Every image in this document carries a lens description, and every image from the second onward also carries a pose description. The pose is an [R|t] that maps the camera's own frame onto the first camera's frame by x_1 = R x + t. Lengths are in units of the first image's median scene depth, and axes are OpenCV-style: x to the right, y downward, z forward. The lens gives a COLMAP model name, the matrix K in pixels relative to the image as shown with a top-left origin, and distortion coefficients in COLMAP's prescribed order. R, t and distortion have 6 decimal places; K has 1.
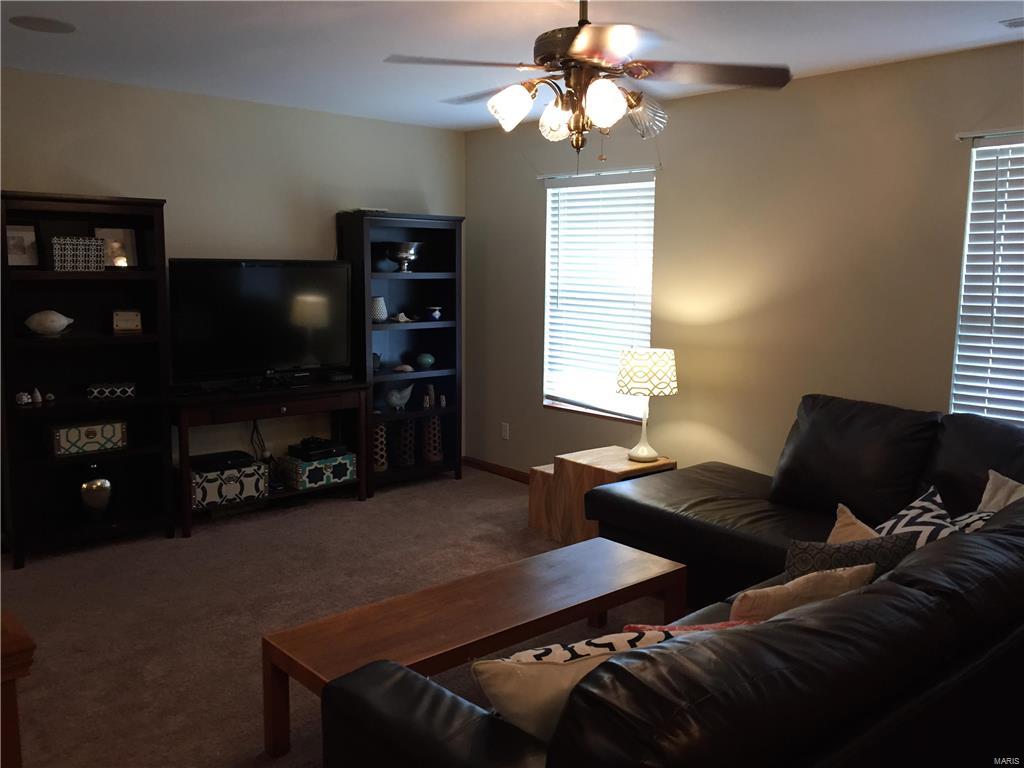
lens RADIAL K [[877.9, 0, 512.0], [0, 877.9, 384.0], [0, 0, 1]] dist [-0.000368, 0.001481]
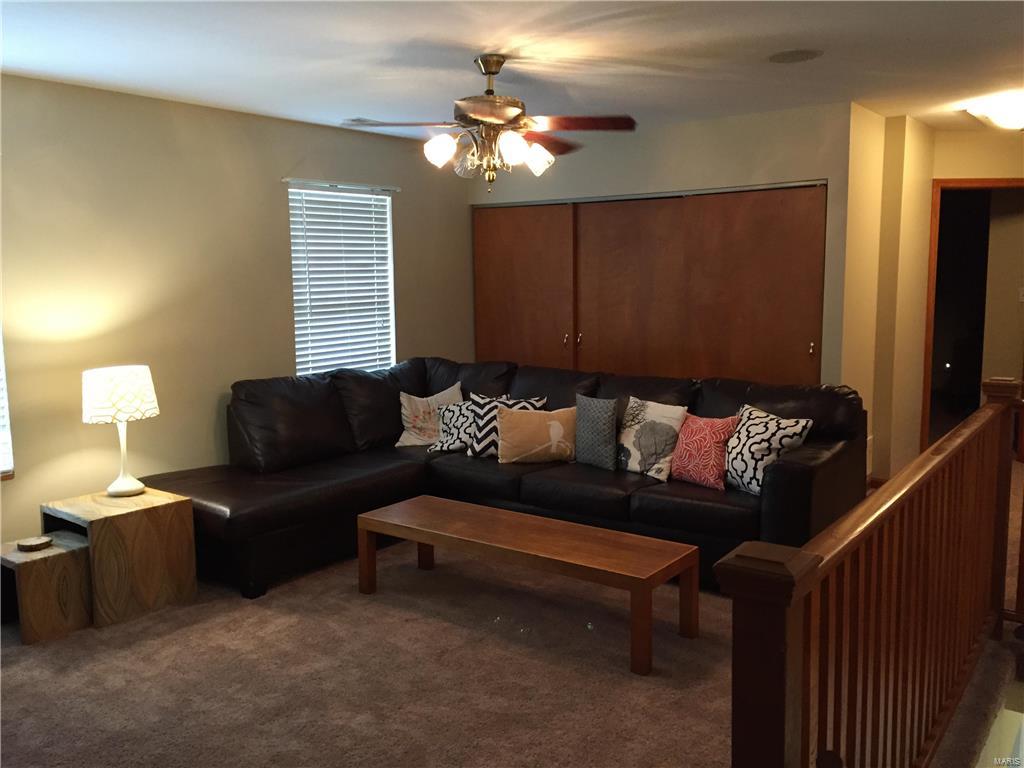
lens RADIAL K [[877.9, 0, 512.0], [0, 877.9, 384.0], [0, 0, 1]] dist [-0.000368, 0.001481]
pose [[-0.204089, -0.139604, 0.968947, -0.942964], [0.156986, 0.972303, 0.173154, -0.146403], [-0.966283, 0.187450, -0.176520, 0.942882]]
